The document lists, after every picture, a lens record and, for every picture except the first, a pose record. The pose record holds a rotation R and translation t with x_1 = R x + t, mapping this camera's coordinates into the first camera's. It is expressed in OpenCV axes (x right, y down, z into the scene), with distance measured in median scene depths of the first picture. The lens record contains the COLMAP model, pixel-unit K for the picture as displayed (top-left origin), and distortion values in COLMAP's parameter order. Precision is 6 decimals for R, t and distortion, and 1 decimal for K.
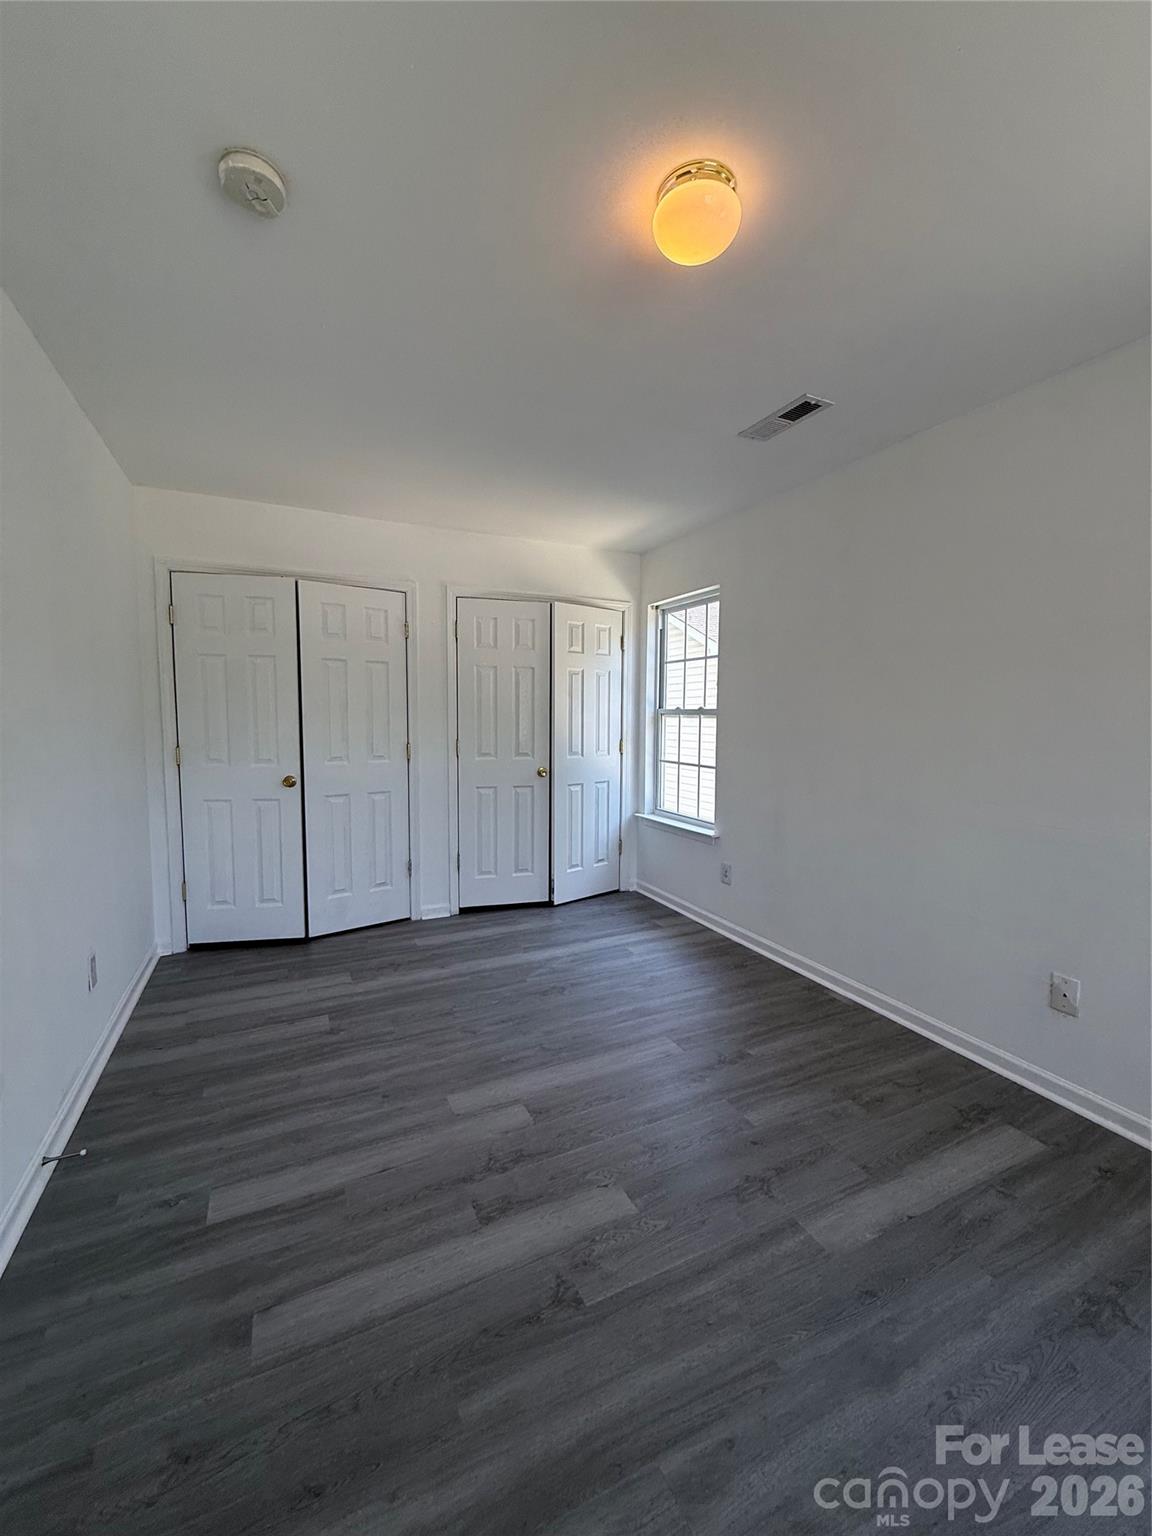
lens RADIAL K [[618.0, 0, 575.2], [0, 618.0, 764.2], [0, 0, 1]] dist [0.002050, 0.000195]
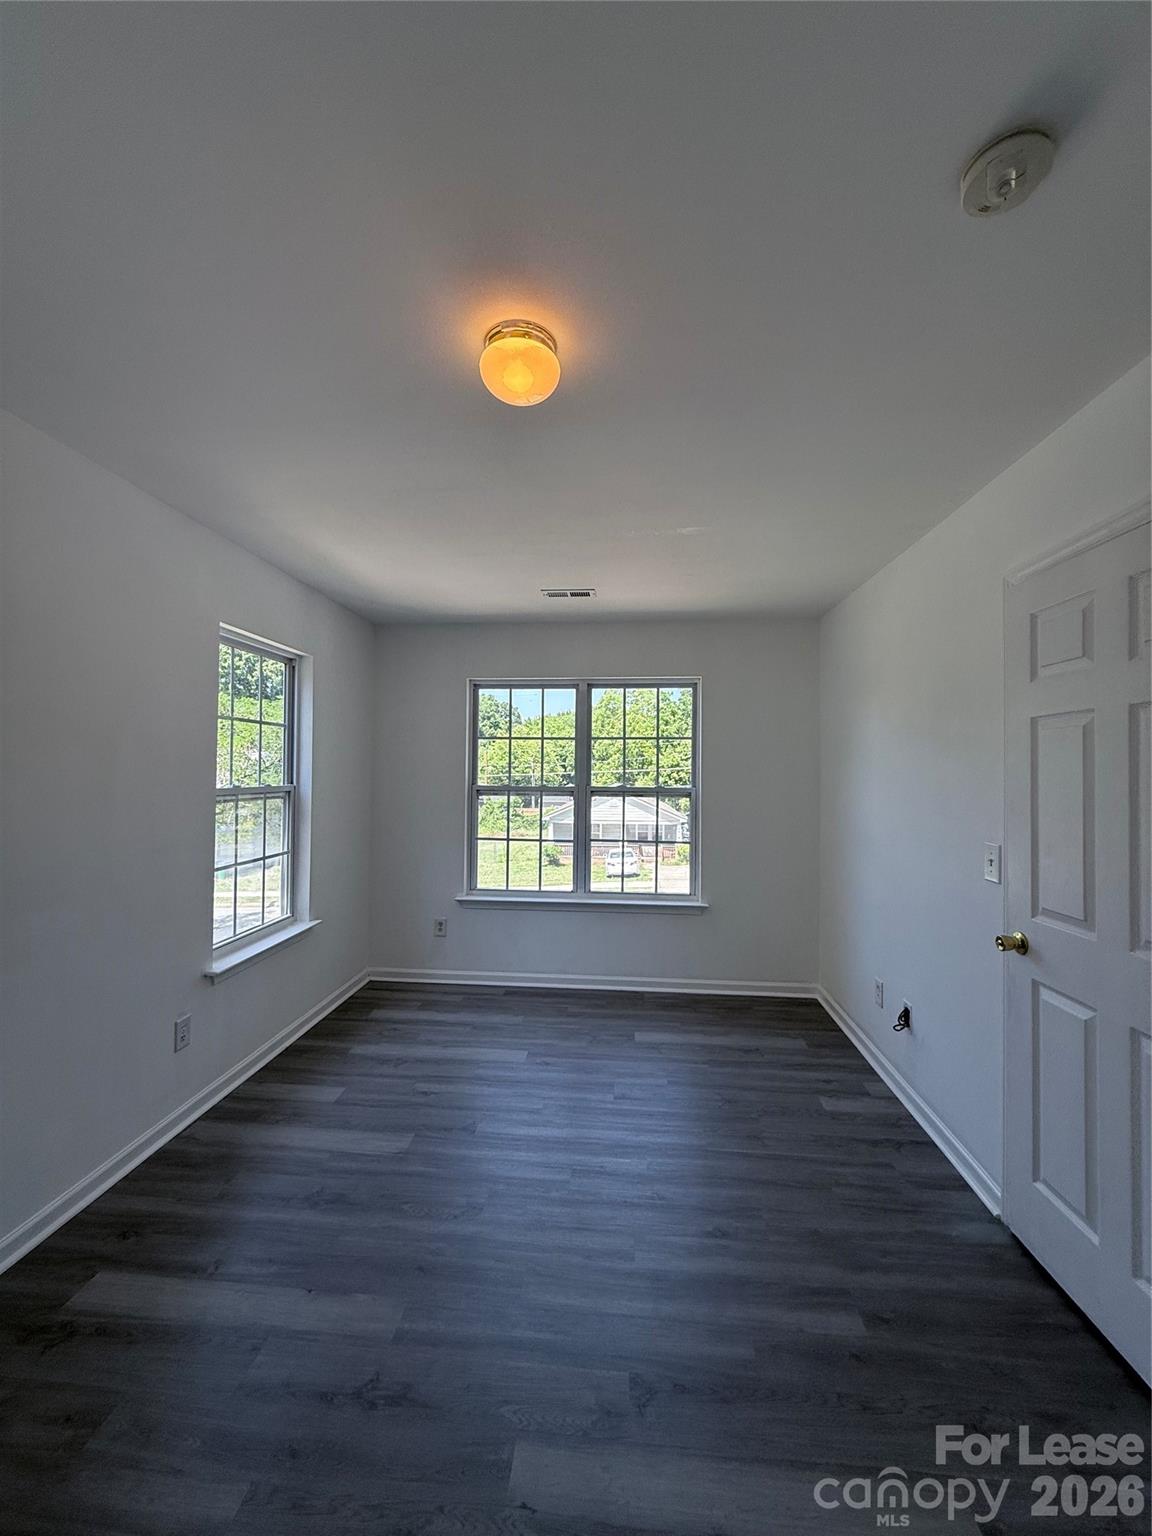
lens RADIAL K [[618.0, 0, 575.2], [0, 618.0, 764.2], [0, 0, 1]] dist [0.002050, 0.000195]
pose [[-0.861851, -0.009279, 0.507077, -0.386266], [0.026053, 0.997703, 0.062537, -0.220975], [-0.506493, 0.067109, -0.859629, 1.681344]]
